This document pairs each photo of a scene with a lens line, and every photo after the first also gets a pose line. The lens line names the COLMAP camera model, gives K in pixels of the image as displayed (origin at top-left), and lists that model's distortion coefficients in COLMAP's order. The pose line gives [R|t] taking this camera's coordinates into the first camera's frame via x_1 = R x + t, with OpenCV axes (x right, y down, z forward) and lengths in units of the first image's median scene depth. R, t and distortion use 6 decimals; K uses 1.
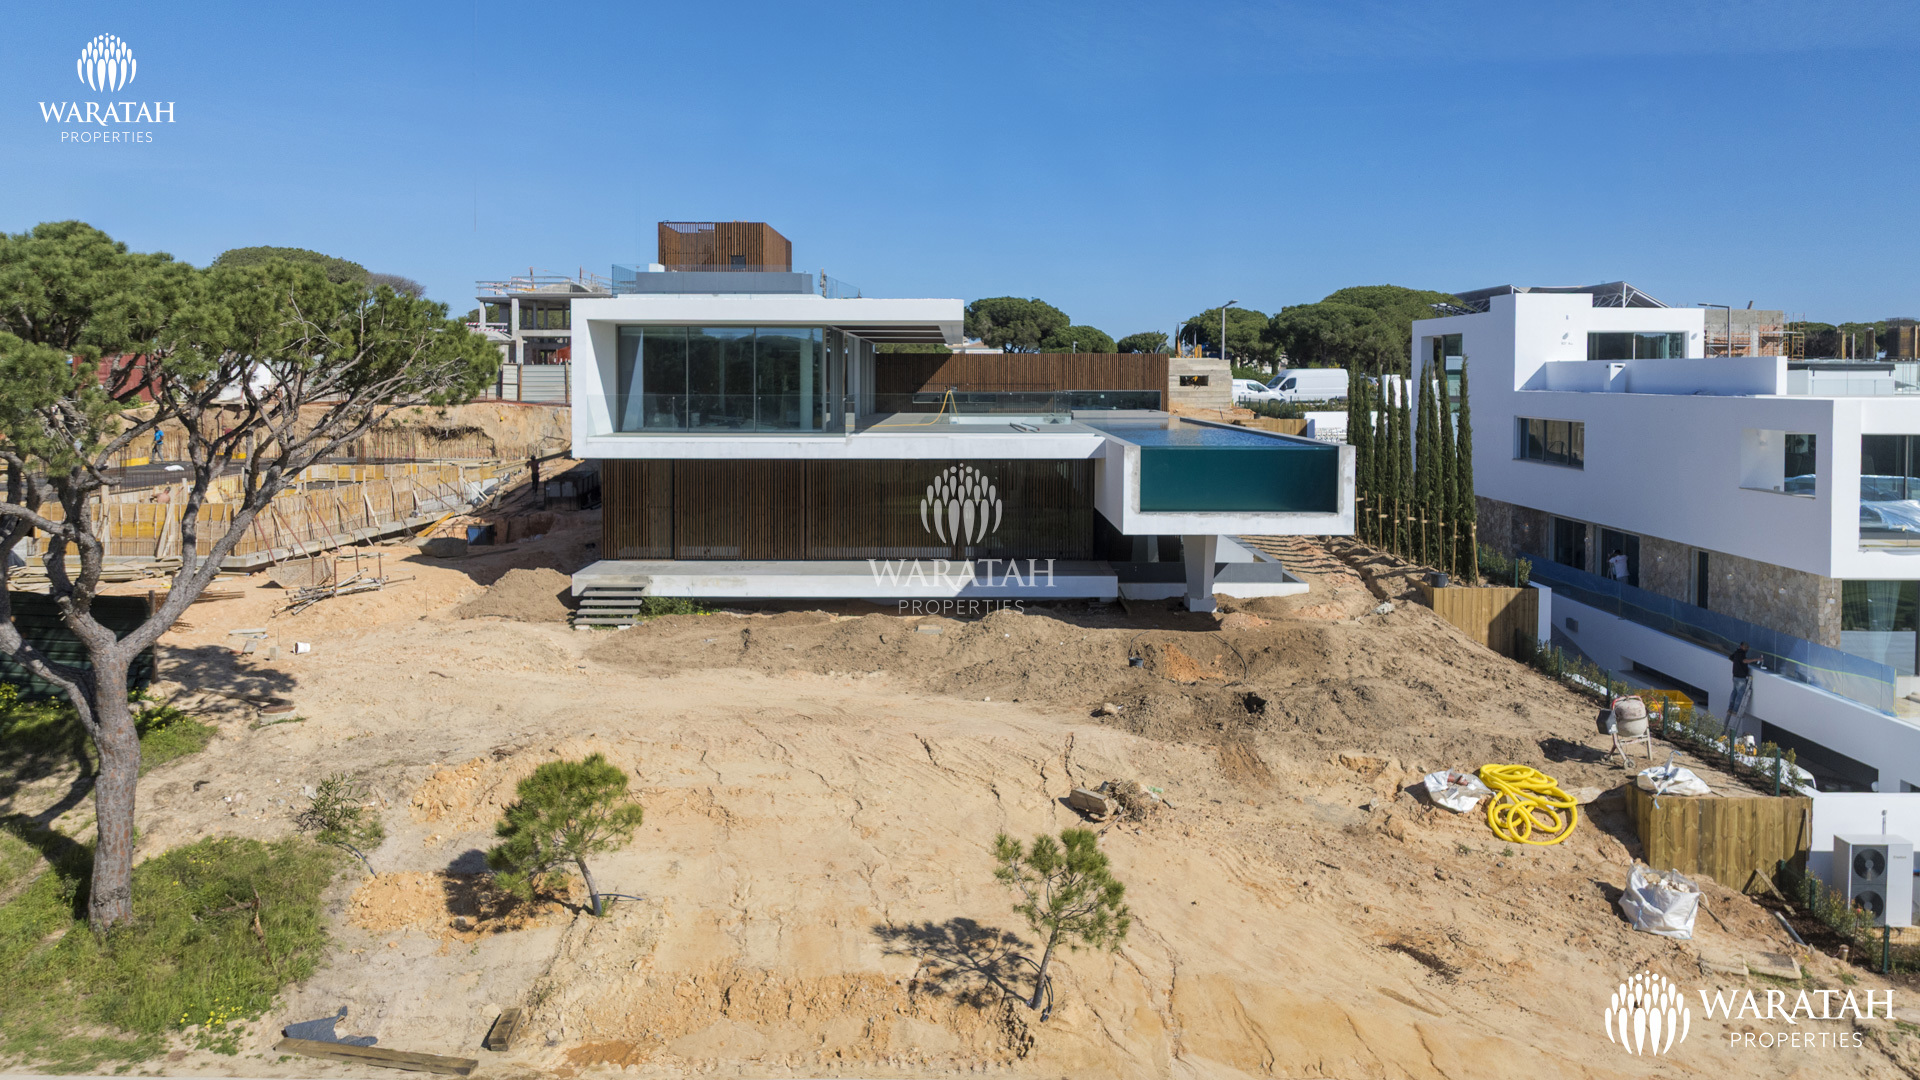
lens RADIAL K [[1405.4, 0, 956.6], [0, 1405.4, 404.0], [0, 0, 1]] dist [0.026628, -0.040957]
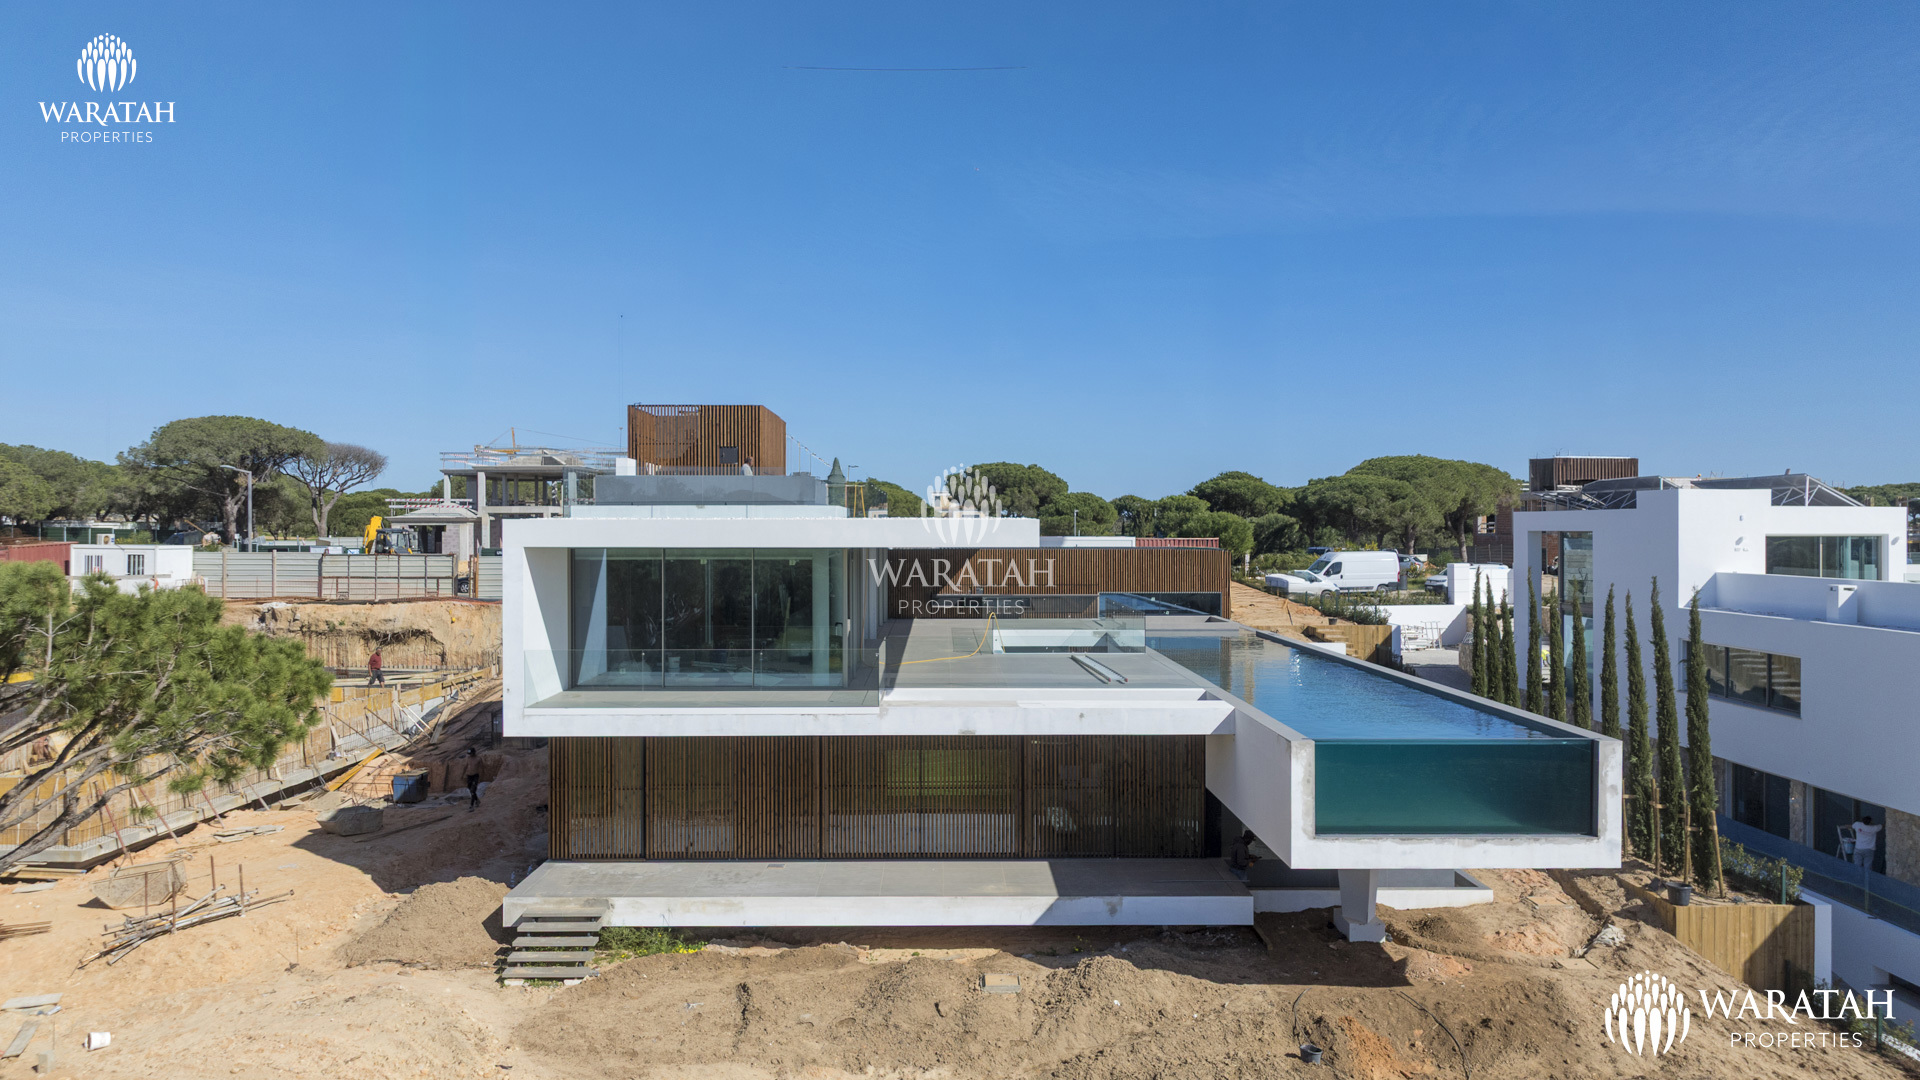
lens RADIAL K [[1362.5, 0, 951.9], [0, 1362.5, 525.3], [0, 0, 1]] dist [0.011900, -0.027265]
pose [[0.999896, -0.001437, 0.014349, -0.053088], [0.001747, 0.999765, -0.021618, -0.056611], [-0.014315, 0.021641, 0.999663, 0.298379]]
